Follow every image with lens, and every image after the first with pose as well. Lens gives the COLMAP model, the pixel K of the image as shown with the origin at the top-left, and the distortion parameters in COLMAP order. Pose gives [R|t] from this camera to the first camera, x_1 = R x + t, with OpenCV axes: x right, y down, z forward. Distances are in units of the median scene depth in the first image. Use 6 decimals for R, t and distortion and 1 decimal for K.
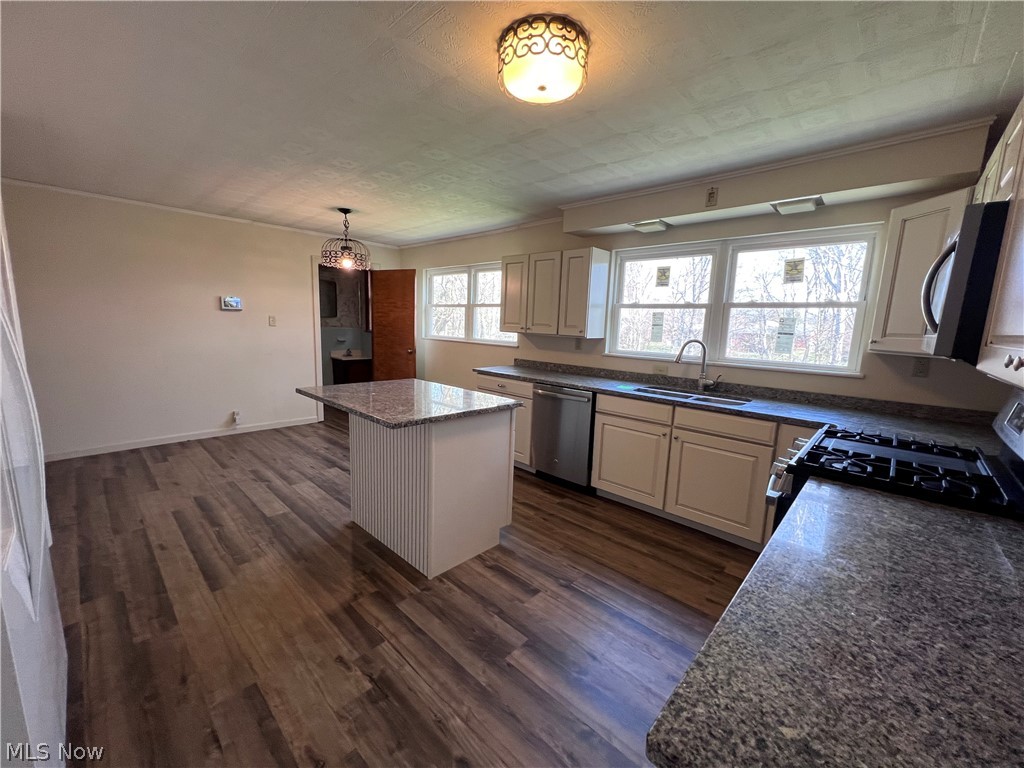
lens RADIAL K [[409.1, 0, 512.8], [0, 409.1, 386.3], [0, 0, 1]] dist [-0.000598, 0.000371]
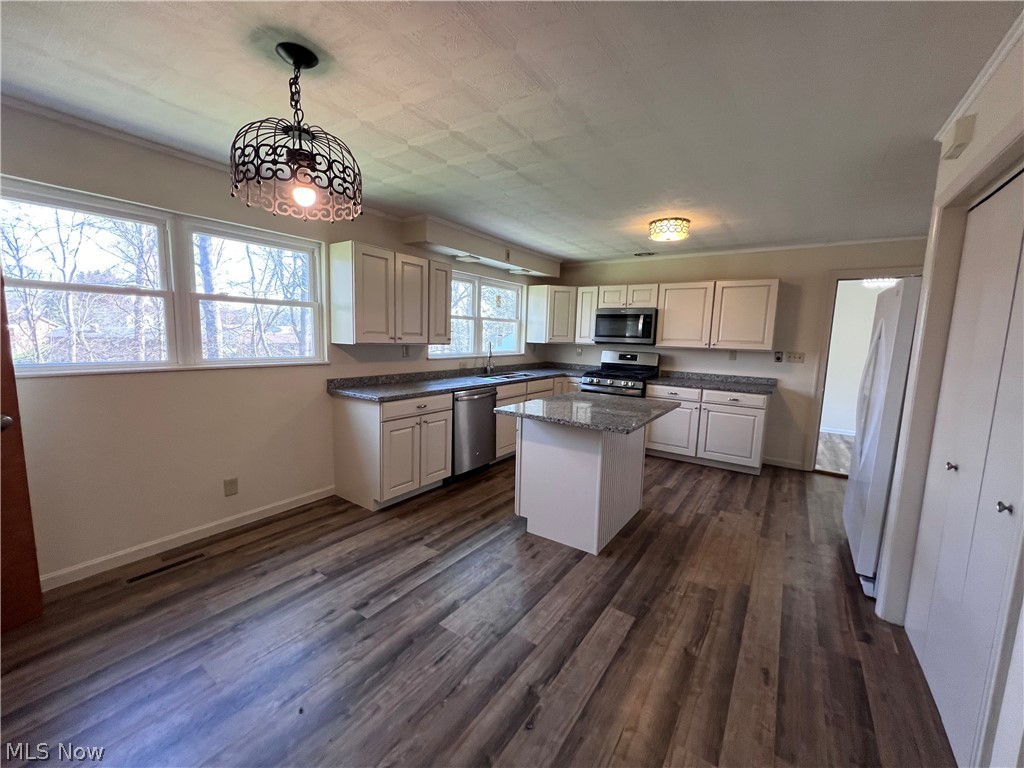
lens RADIAL K [[410.3, 0, 512.3], [0, 410.3, 385.4], [0, 0, 1]] dist [0.000329, 0.000219]
pose [[-0.147859, -0.160700, 0.975865, -1.153029], [0.119811, 0.976533, 0.178963, -0.228120], [-0.981724, 0.143381, -0.125136, 1.188103]]
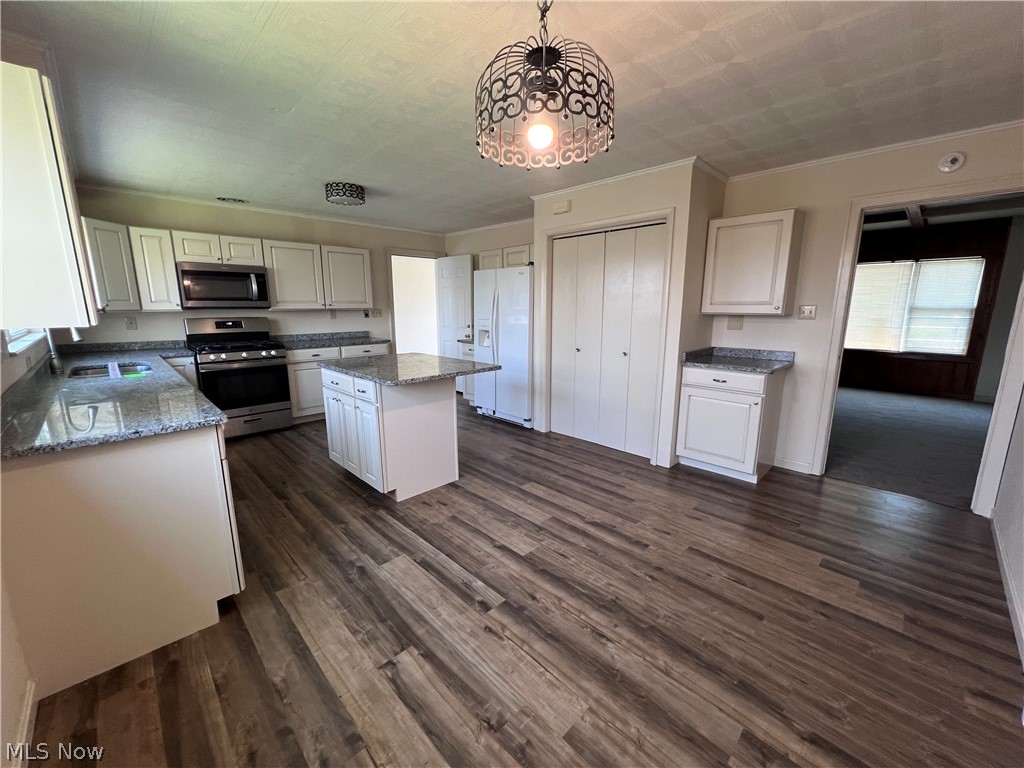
lens RADIAL K [[410.3, 0, 512.3], [0, 410.3, 385.4], [0, 0, 1]] dist [0.000329, 0.000219]
pose [[-0.998476, -0.041613, 0.036260, -0.545356], [-0.026521, 0.937856, 0.346009, -0.303531], [-0.048405, 0.344520, -0.937530, 1.878637]]
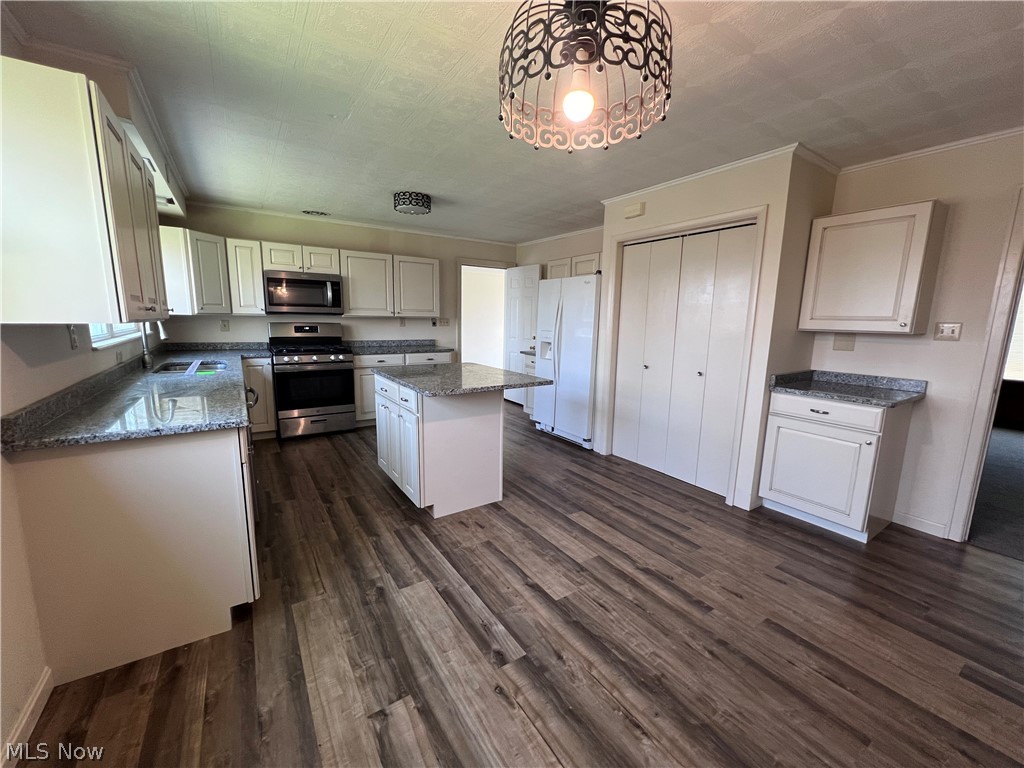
lens RADIAL K [[410.3, 0, 512.3], [0, 410.3, 385.4], [0, 0, 1]] dist [0.000329, 0.000219]
pose [[-0.971268, -0.091043, 0.219887, -0.595739], [-0.016014, 0.946842, 0.321299, -0.283706], [-0.237450, 0.308546, -0.921095, 1.792468]]
